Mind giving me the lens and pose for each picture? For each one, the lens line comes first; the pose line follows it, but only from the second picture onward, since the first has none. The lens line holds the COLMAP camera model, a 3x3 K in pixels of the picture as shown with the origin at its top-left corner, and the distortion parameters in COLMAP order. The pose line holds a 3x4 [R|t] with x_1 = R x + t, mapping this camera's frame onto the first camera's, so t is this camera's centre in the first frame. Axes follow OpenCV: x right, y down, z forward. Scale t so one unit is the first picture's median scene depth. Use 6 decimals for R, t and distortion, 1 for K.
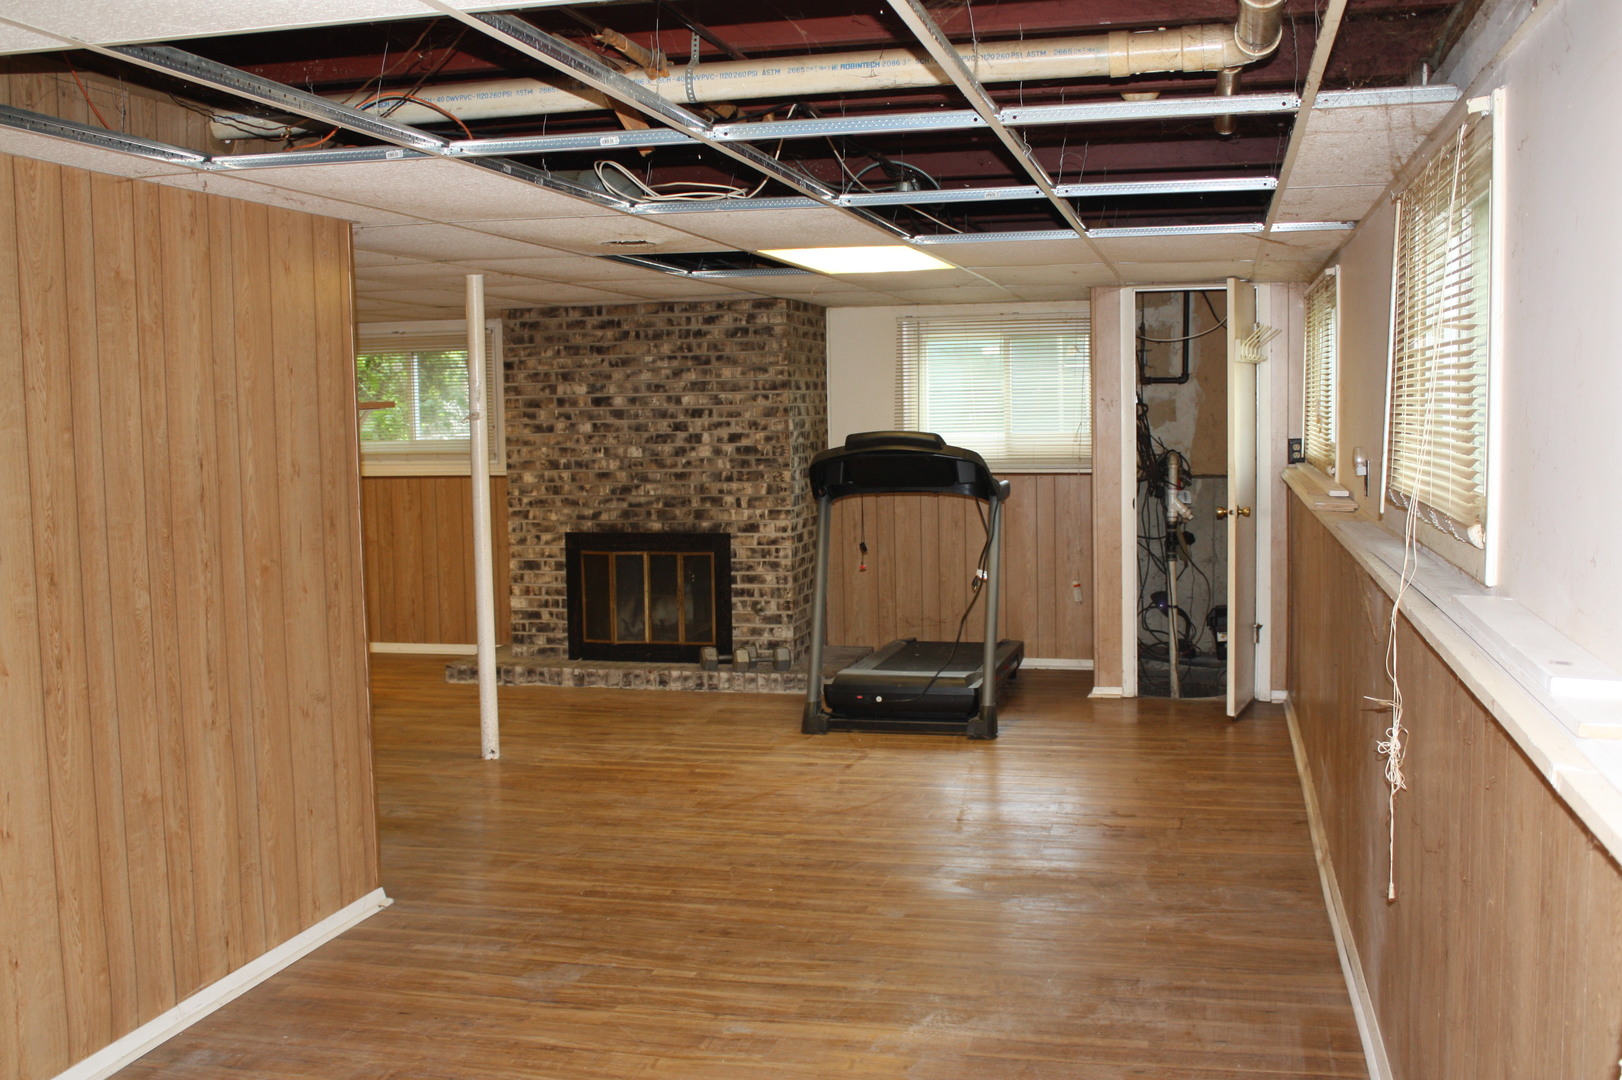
lens RADIAL K [[1724.1, 0, 811.0], [0, 1724.1, 540.0], [0, 0, 1]] dist [-0.109364, 0.024956]
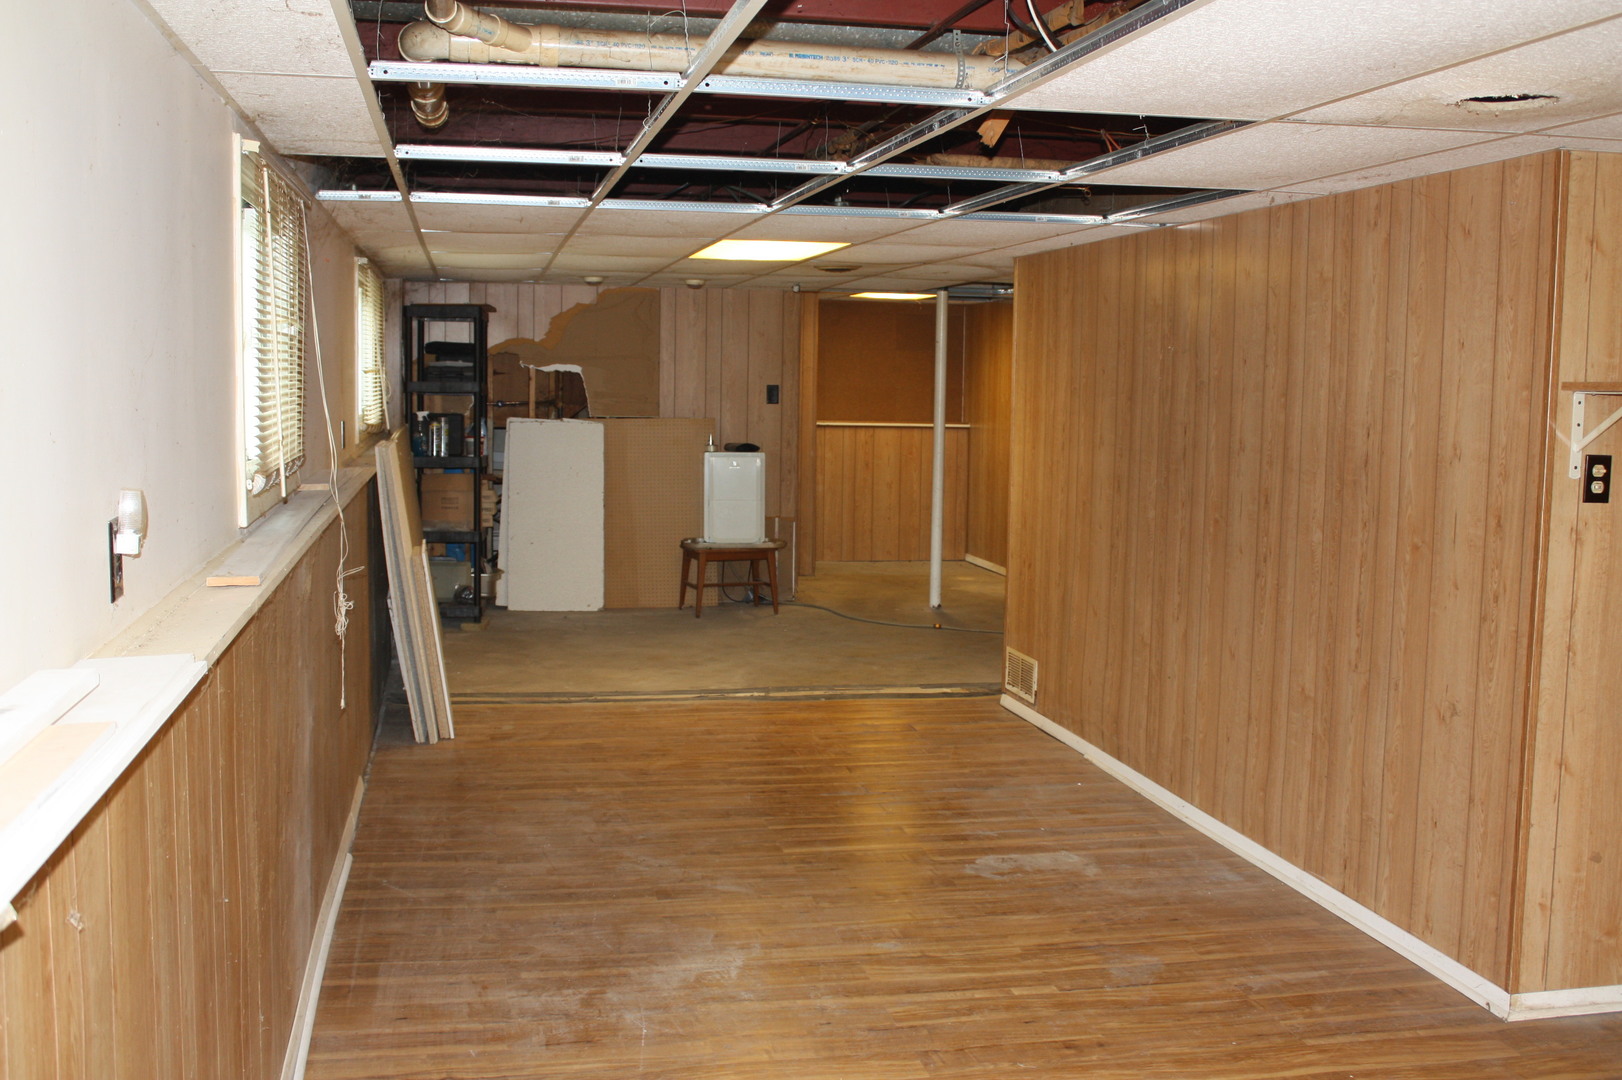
lens RADIAL K [[1724.1, 0, 811.0], [0, 1724.1, 540.0], [0, 0, 1]] dist [-0.109364, 0.024956]
pose [[-0.910023, 0.042318, -0.412392, 0.425519], [-0.032277, 0.984524, 0.172253, -0.153155], [0.413299, 0.170065, -0.894574, 1.826029]]
